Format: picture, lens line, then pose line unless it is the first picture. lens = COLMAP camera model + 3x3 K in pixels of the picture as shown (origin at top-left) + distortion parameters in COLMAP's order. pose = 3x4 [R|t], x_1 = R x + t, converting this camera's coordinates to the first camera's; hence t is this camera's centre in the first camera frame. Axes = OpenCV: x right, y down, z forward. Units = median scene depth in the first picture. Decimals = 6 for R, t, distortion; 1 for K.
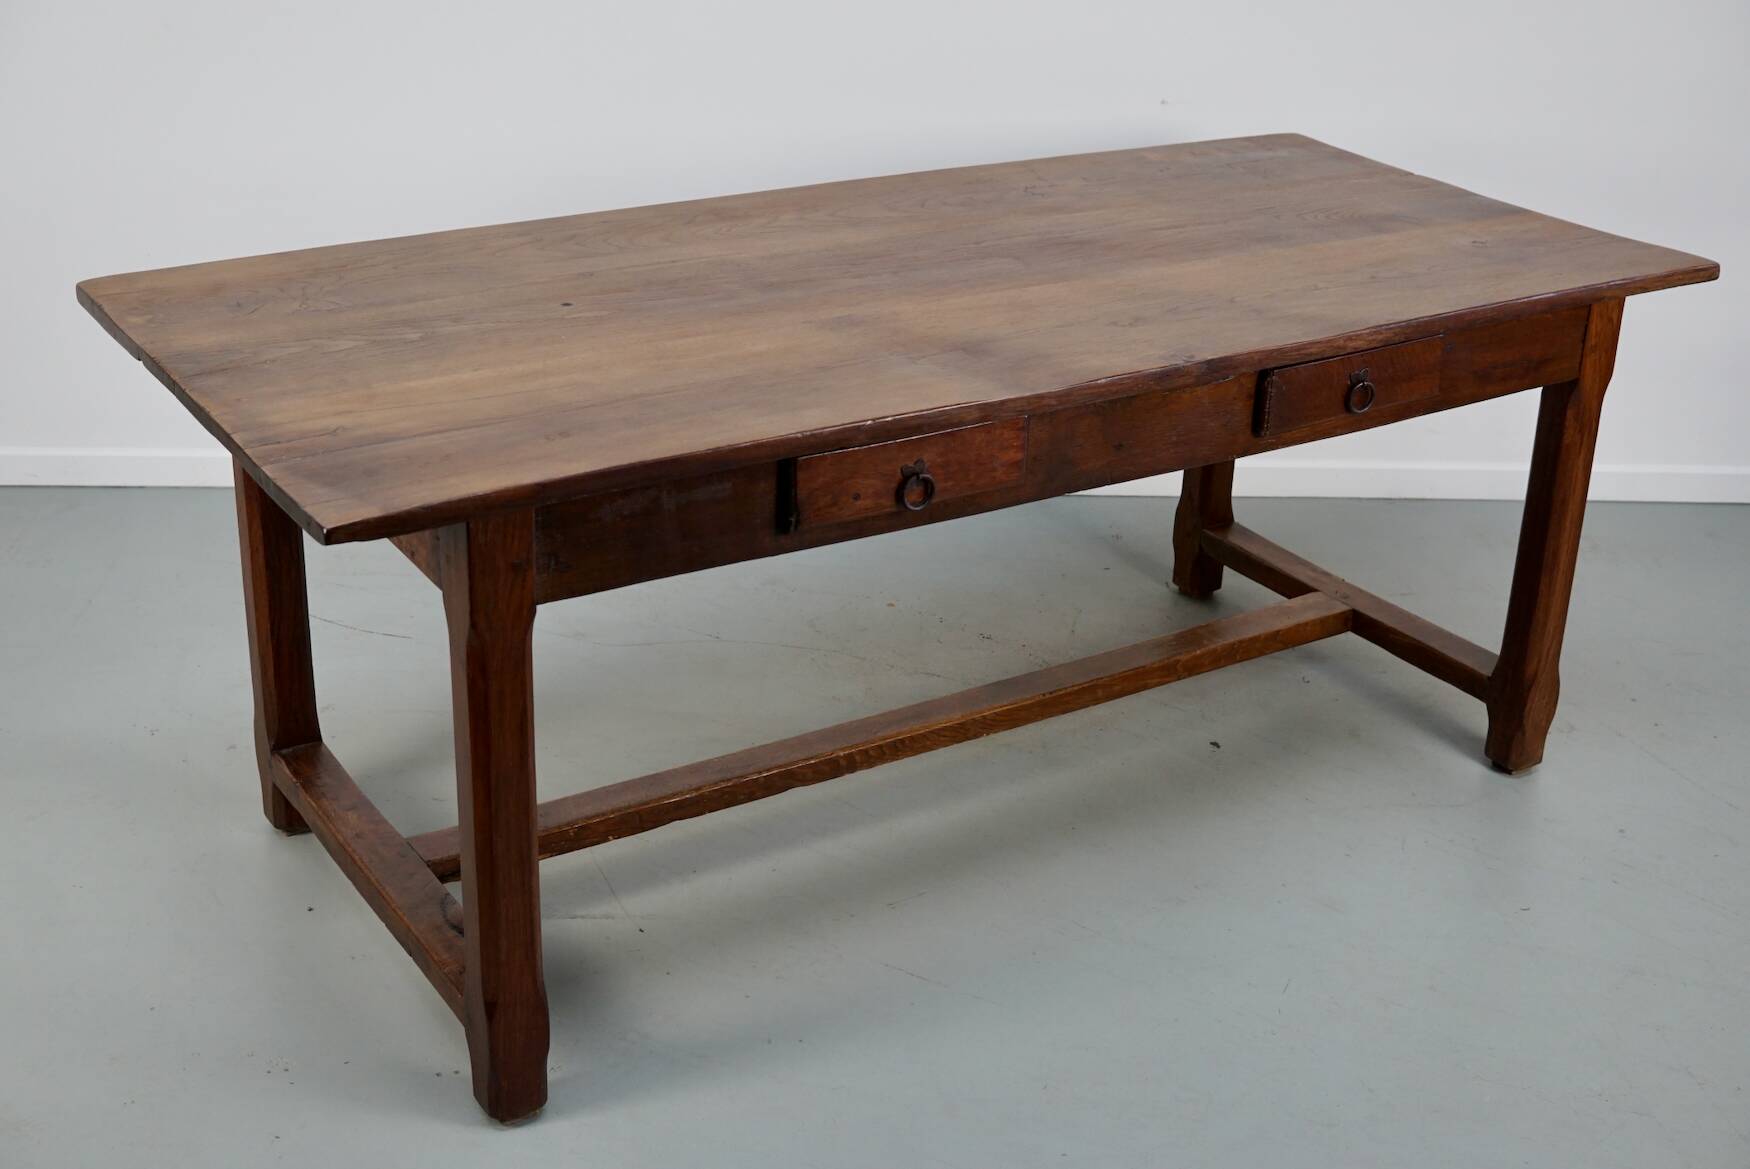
lens RADIAL K [[2259.8, 0, 875.0], [0, 2259.8, 584.5], [0, 0, 1]] dist [-0.153265, 0.332434]
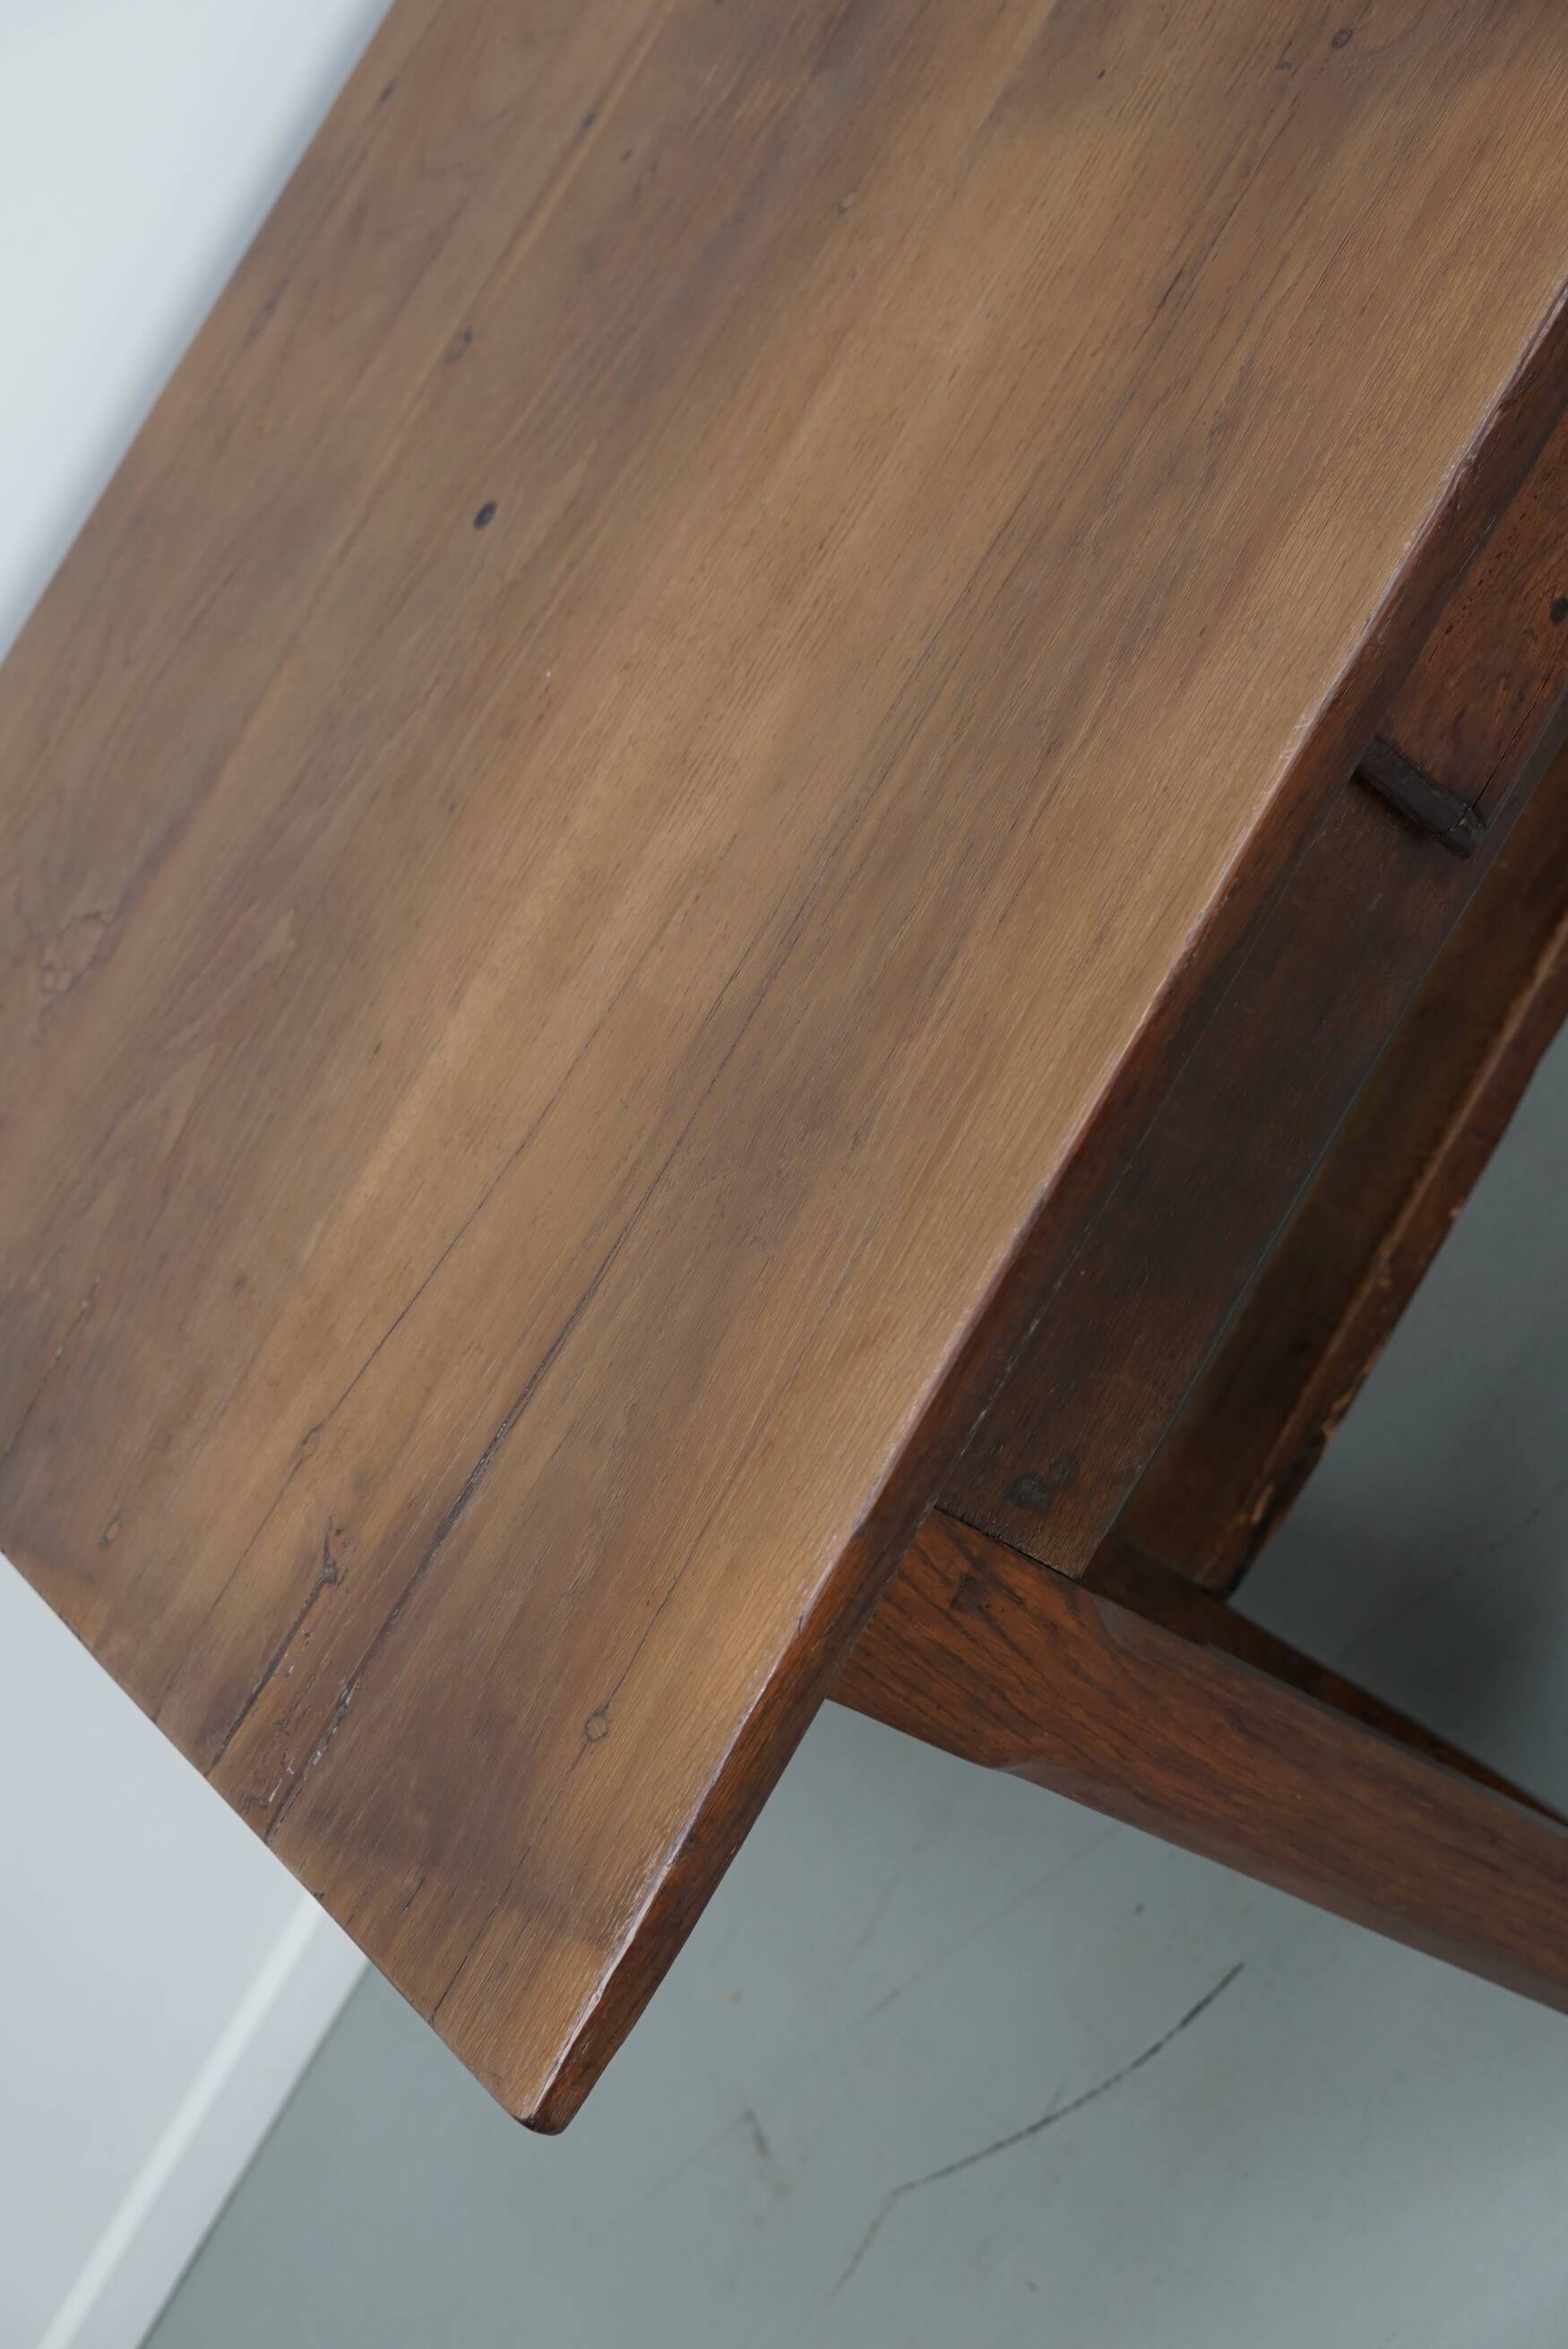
lens RADIAL K [[3026.2, 0, 770.4], [0, 3026.2, 1178.5], [0, 0, 1]] dist [-0.149046, 0.302112]
pose [[0.702775, -0.573281, -0.421256, 0.040813], [0.705972, 0.635083, 0.313487, -0.177130], [0.087816, -0.517705, 0.851040, 0.530899]]
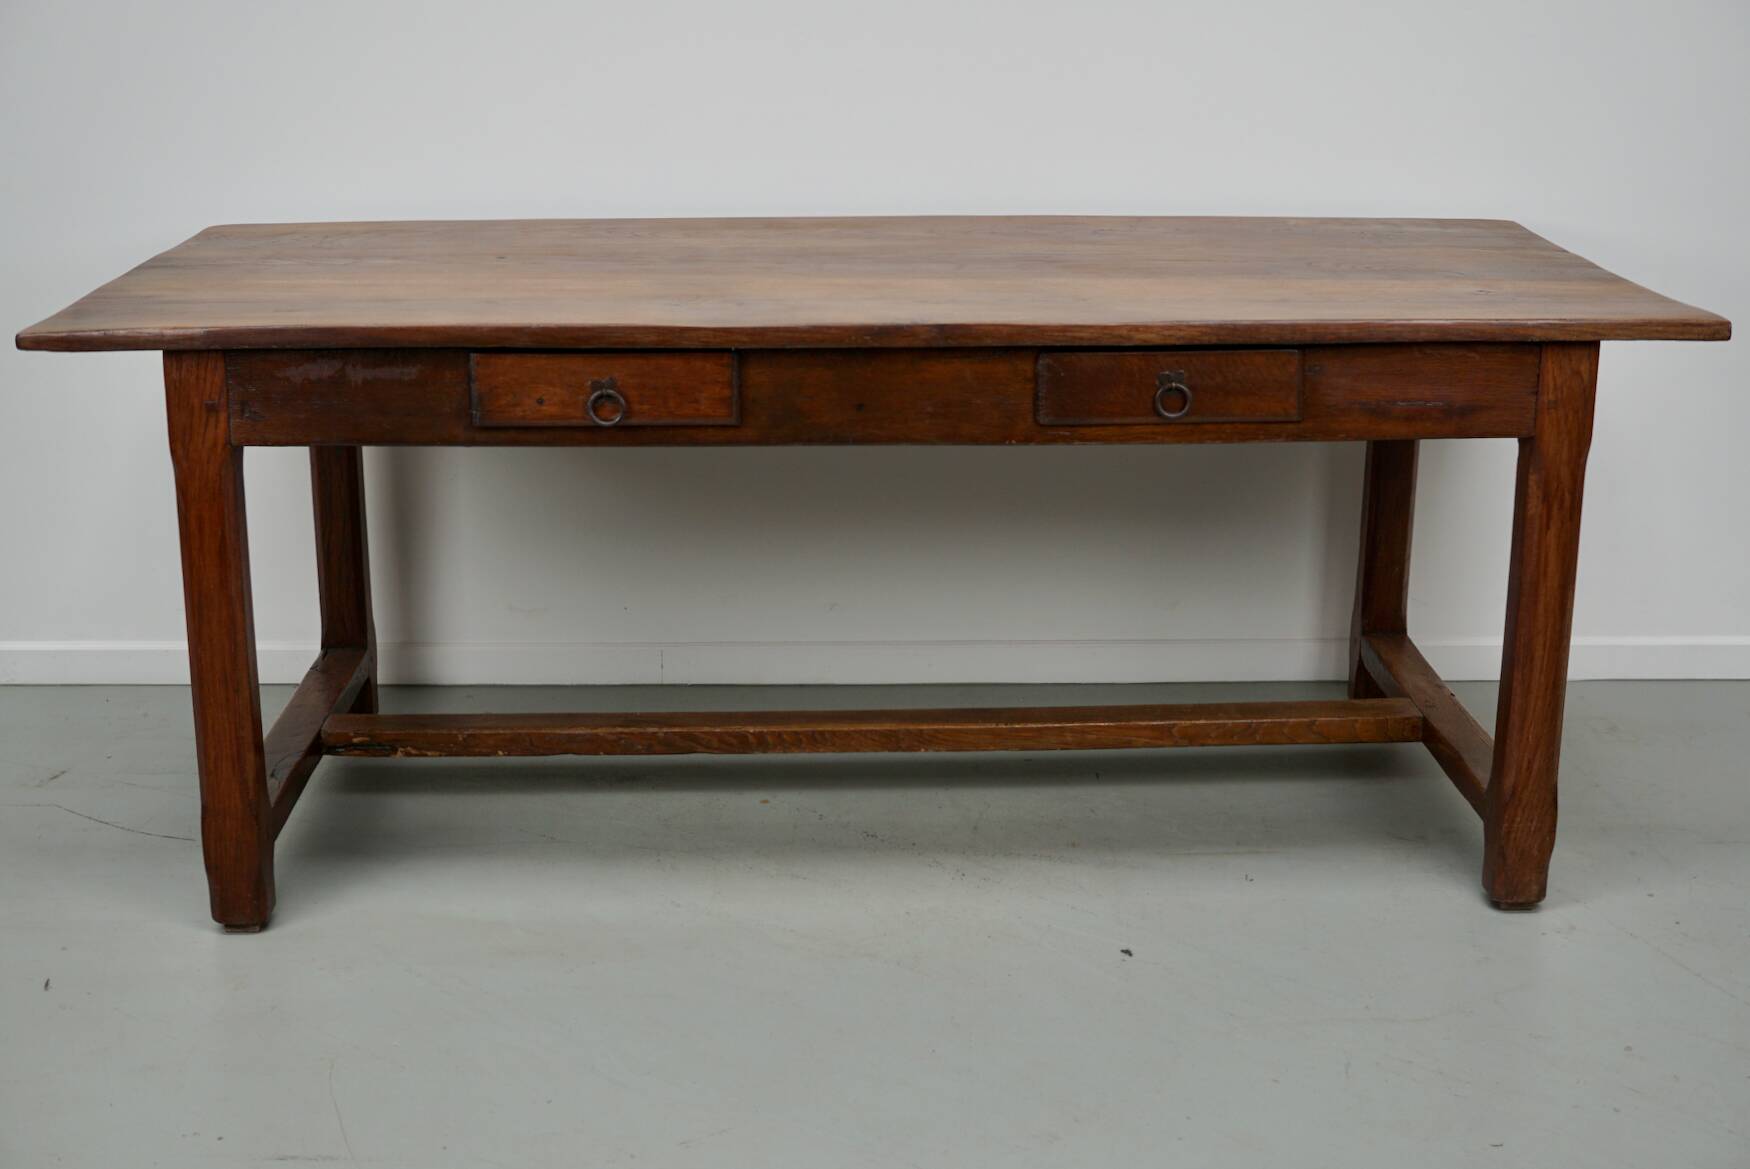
lens RADIAL K [[2259.8, 0, 875.0], [0, 2259.8, 584.5], [0, 0, 1]] dist [-0.153265, 0.332434]
pose [[0.860099, 0.117961, -0.496302, 0.605165], [-0.183081, 0.979461, -0.084484, 0.097582], [0.476142, 0.163528, 0.864030, 0.141287]]
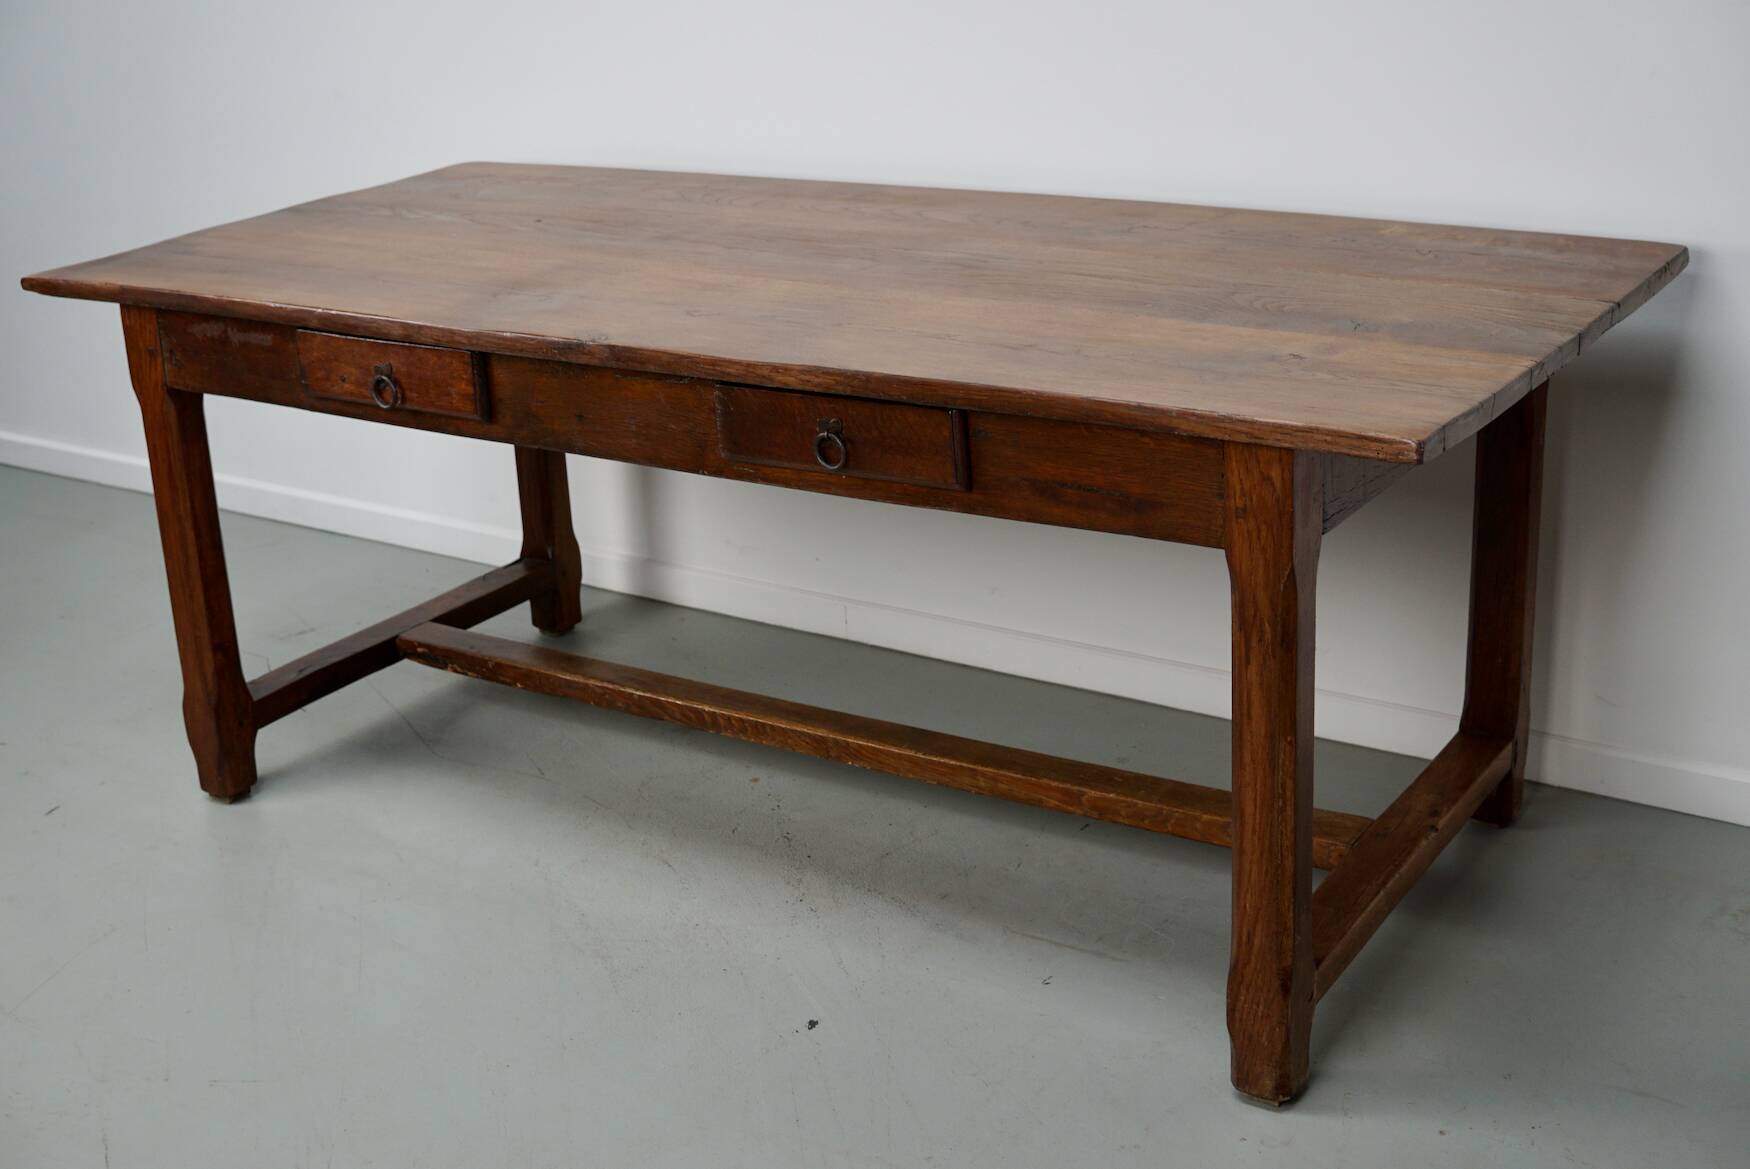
lens RADIAL K [[2254.8, 0, 873.2], [0, 2254.8, 608.1], [0, 0, 1]] dist [-0.149046, 0.302112]
pose [[0.405271, 0.277036, -0.871210, 1.014882], [-0.310328, 0.938082, 0.153942, -0.169592], [0.859914, 0.207972, 0.466150, 0.647997]]
